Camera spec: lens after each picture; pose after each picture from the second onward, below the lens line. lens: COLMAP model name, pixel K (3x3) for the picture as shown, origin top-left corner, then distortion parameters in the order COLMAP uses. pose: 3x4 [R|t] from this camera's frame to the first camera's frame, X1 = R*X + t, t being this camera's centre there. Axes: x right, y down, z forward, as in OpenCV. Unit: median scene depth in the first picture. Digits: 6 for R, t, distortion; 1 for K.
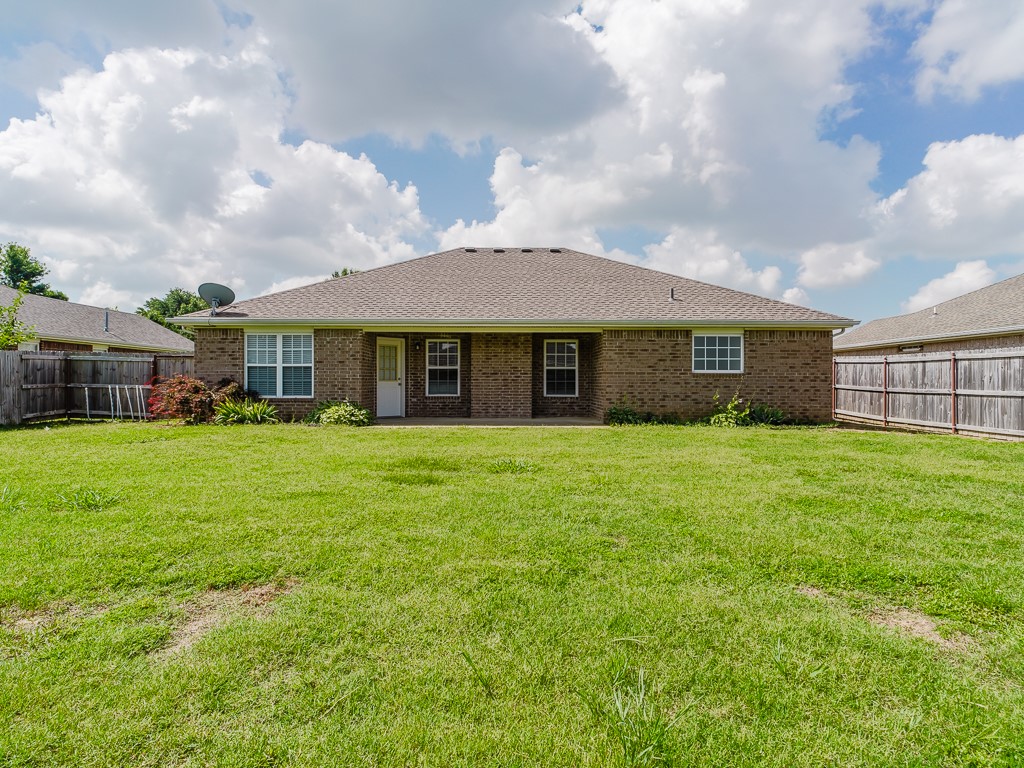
lens RADIAL K [[596.0, 0, 512.0], [0, 596.0, 384.0], [0, 0, 1]] dist [-0.002411, -0.000457]
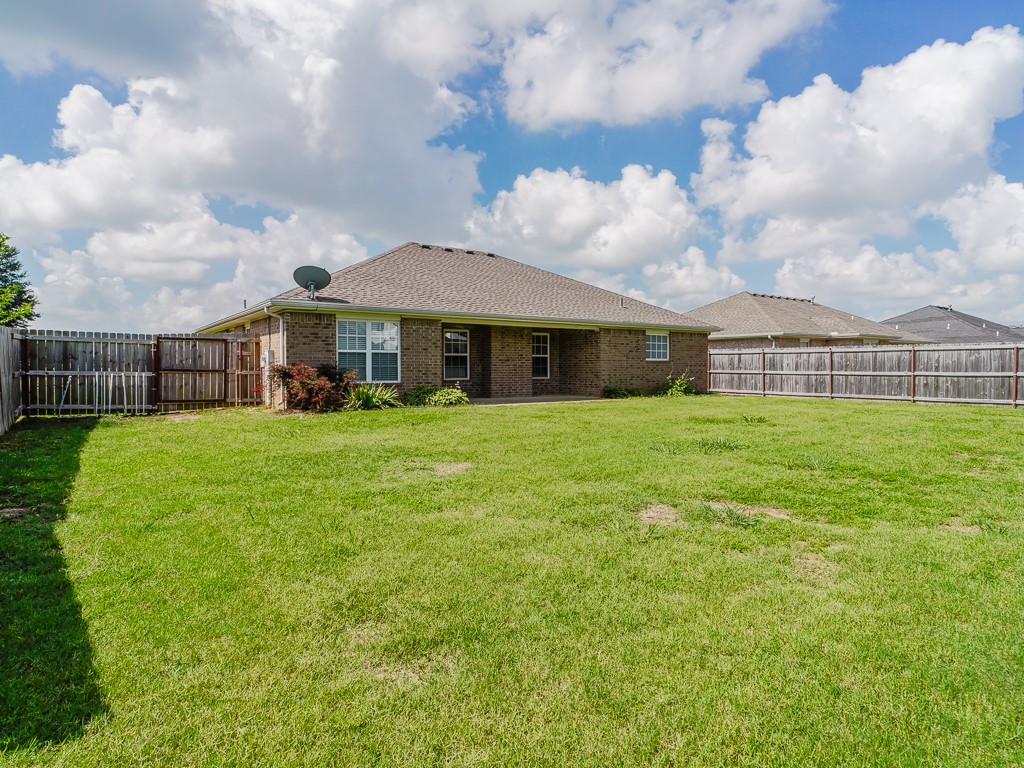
lens RADIAL K [[596.0, 0, 512.0], [0, 596.0, 384.0], [0, 0, 1]] dist [-0.002411, -0.000457]
pose [[0.819529, -0.019047, 0.572721, -0.774706], [0.003350, 0.999590, 0.028449, -0.003906], [-0.573028, -0.021396, 0.819256, 0.014924]]
